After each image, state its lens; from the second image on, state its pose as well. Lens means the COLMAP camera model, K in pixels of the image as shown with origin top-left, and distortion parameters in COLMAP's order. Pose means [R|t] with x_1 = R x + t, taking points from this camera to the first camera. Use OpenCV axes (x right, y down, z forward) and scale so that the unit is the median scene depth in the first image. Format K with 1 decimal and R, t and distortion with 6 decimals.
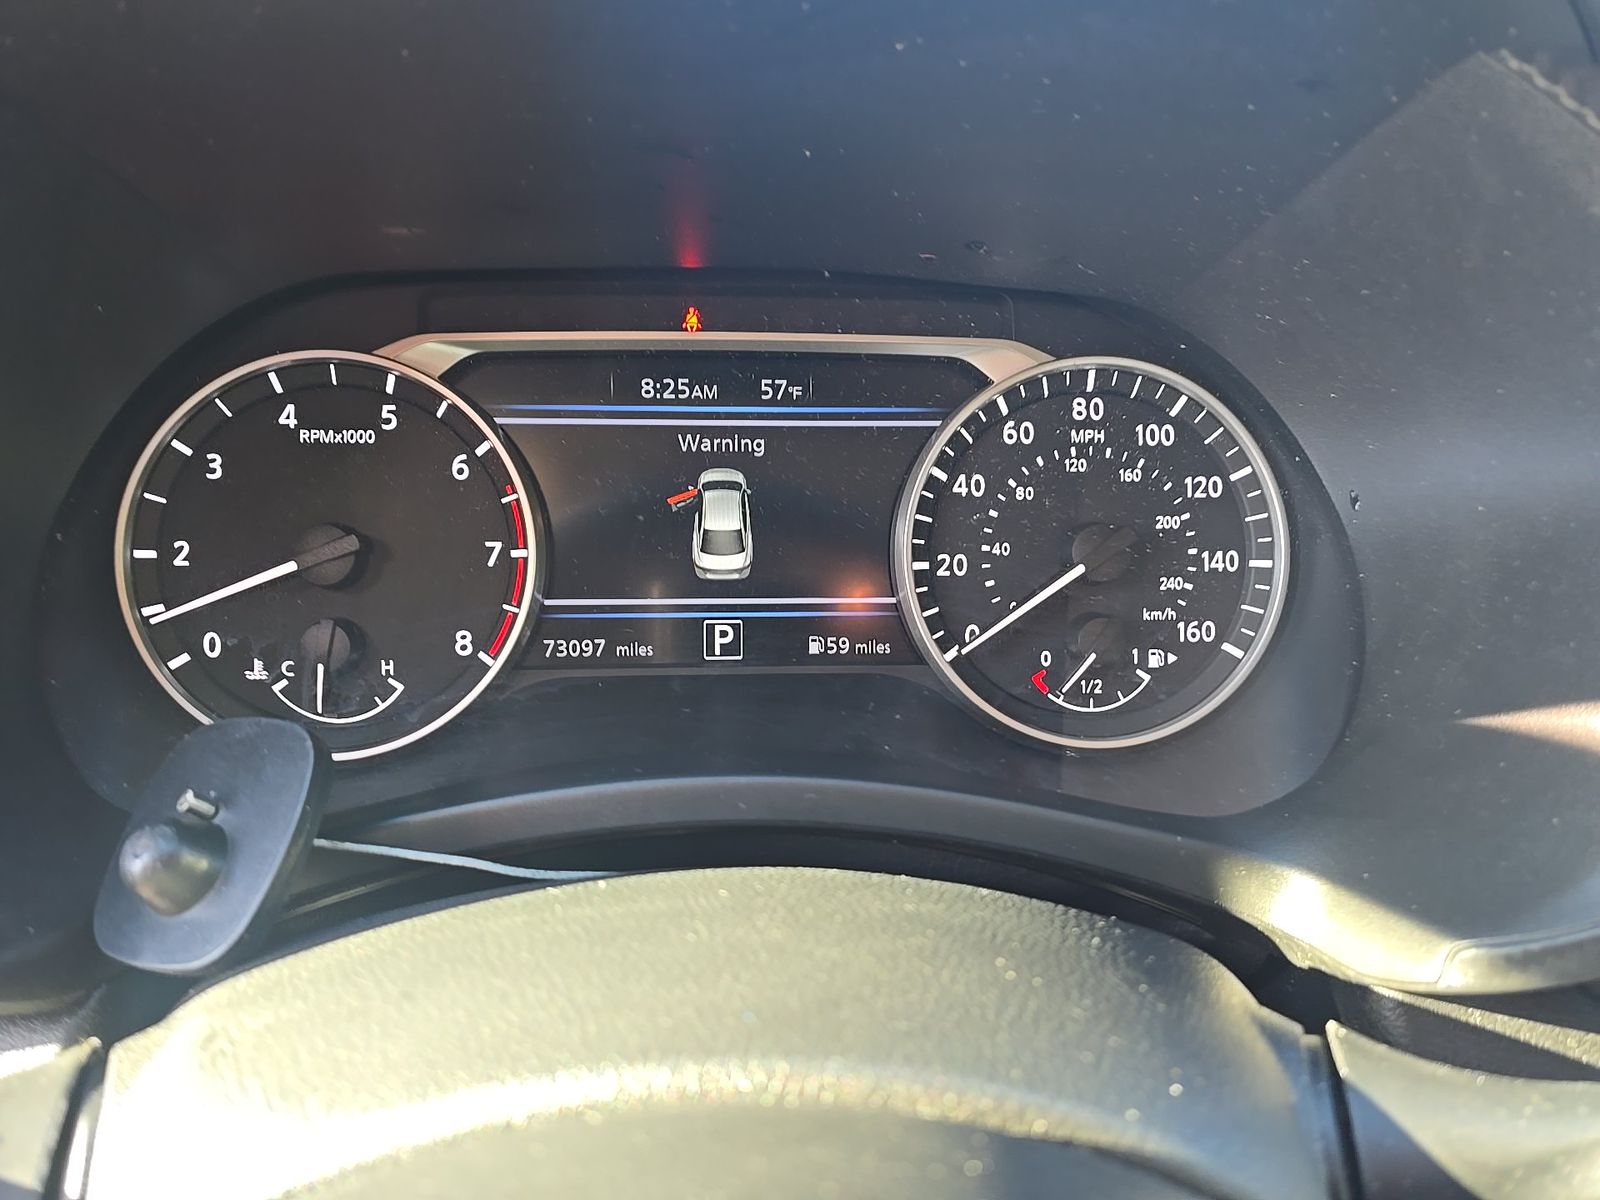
lens RADIAL K [[1039.3, 0, 804.6], [0, 1039.3, 602.0], [0, 0, 1]] dist [0.009225, -0.004891]
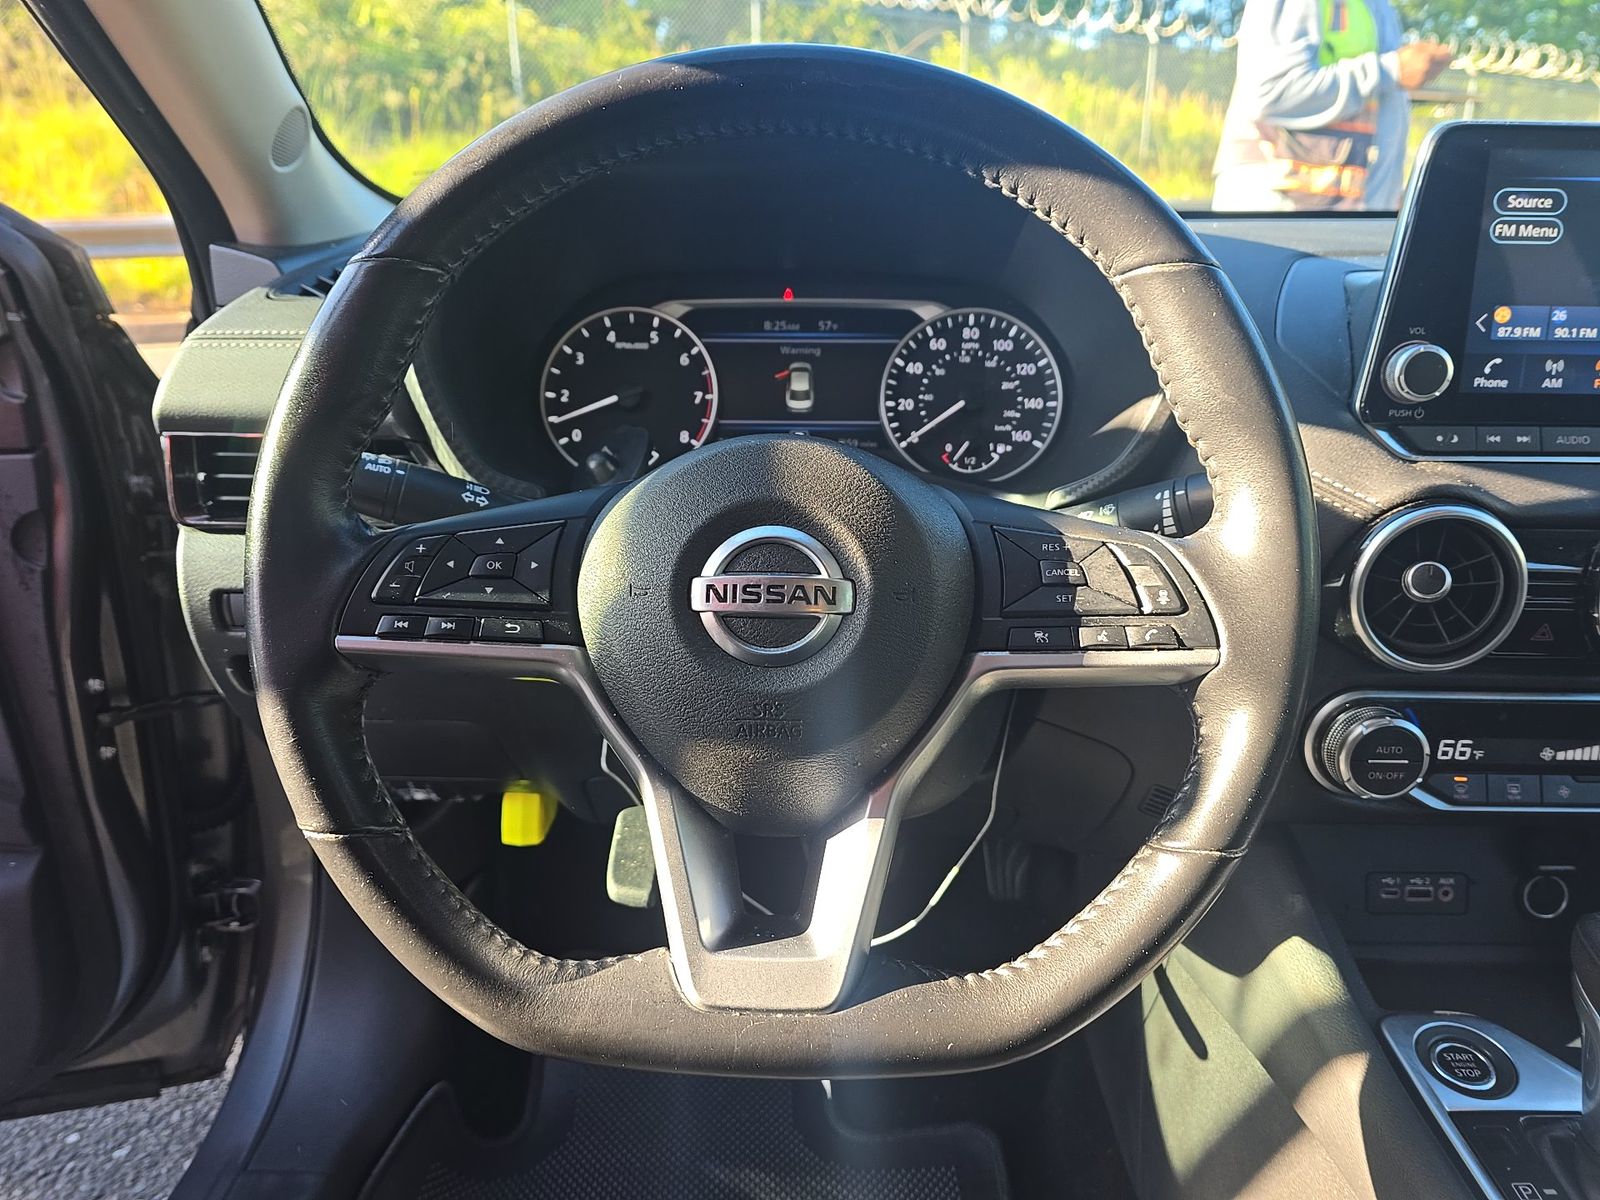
lens RADIAL K [[1039.3, 0, 806.3], [0, 1039.3, 603.0], [0, 0, 1]] dist [0.009225, -0.004891]
pose [[0.995220, 0.015358, -0.096442, 0.151353], [-0.020437, 0.998443, -0.051900, 0.492198], [0.095495, 0.053623, 0.993985, -1.143802]]
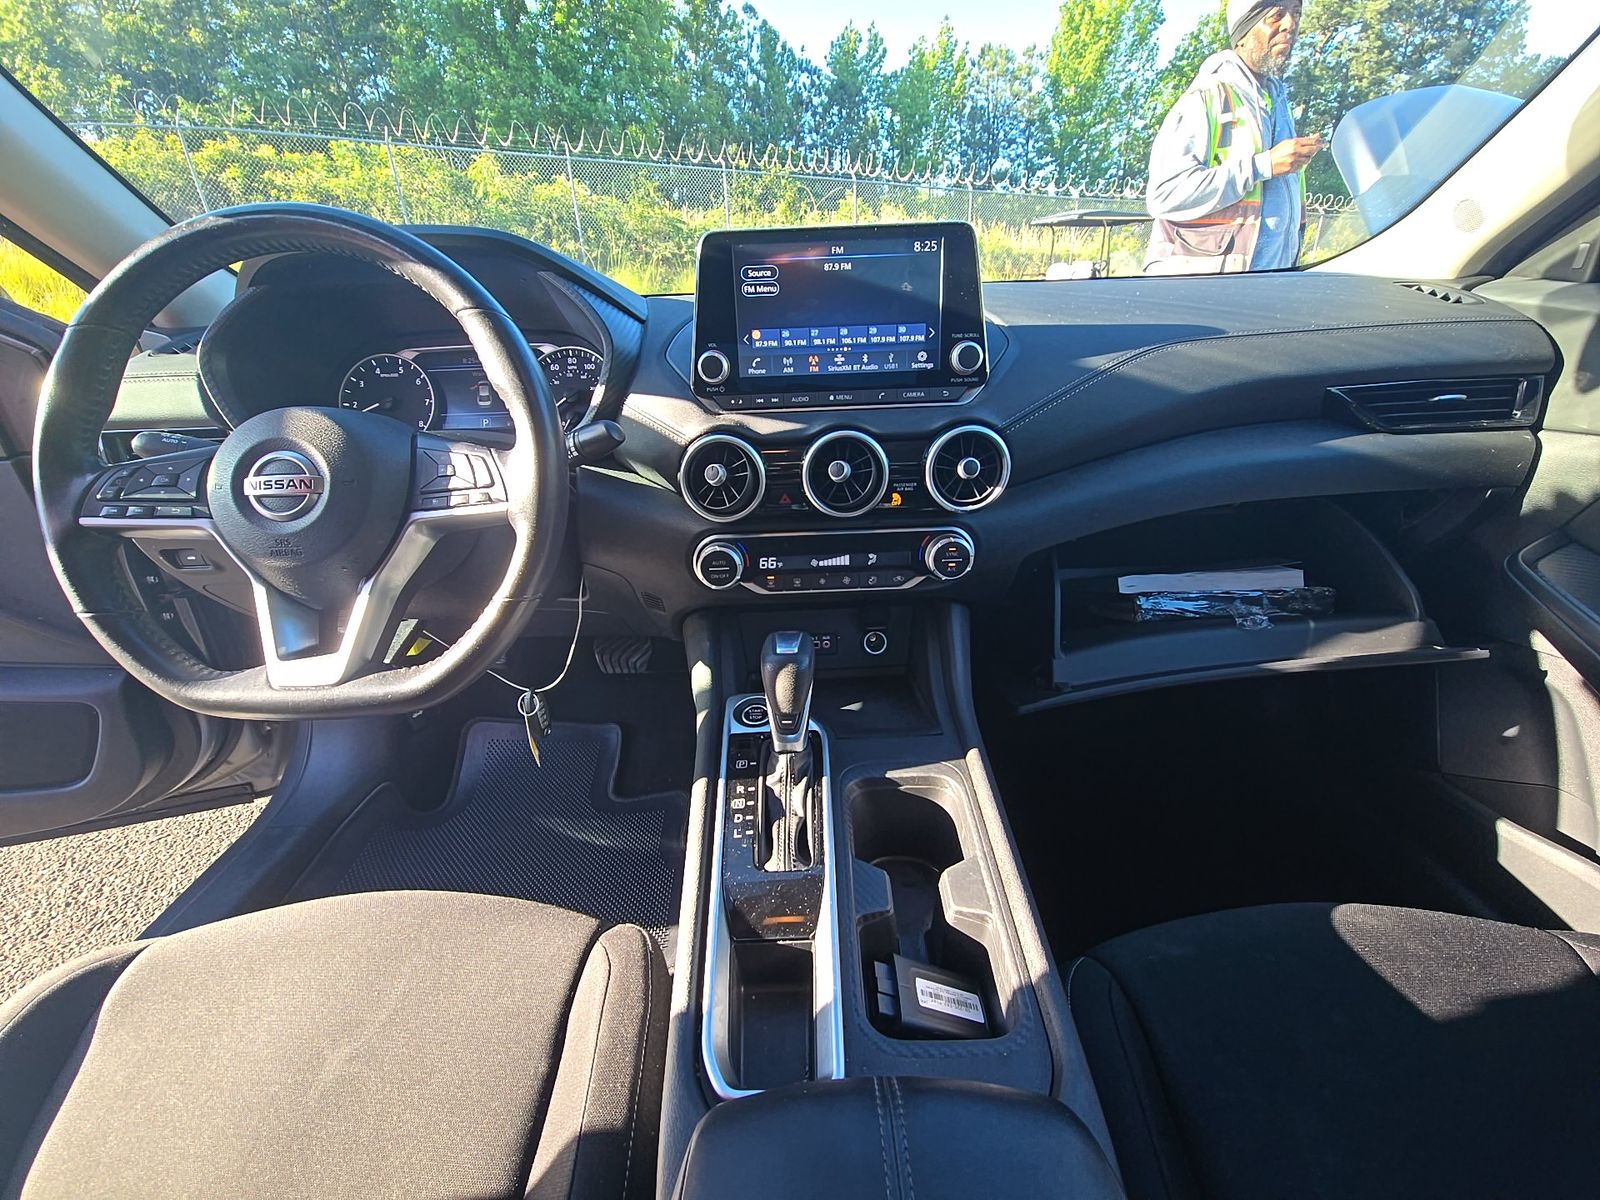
lens RADIAL K [[610.6, 0, 800.6], [0, 610.6, 598.0], [0, 0, 1]] dist [-0.002867, -0.000376]
pose [[0.997073, -0.026091, -0.071869, 1.297747], [0.028672, 0.998972, 0.035125, 0.668689], [0.070878, -0.037083, 0.996795, -1.303121]]
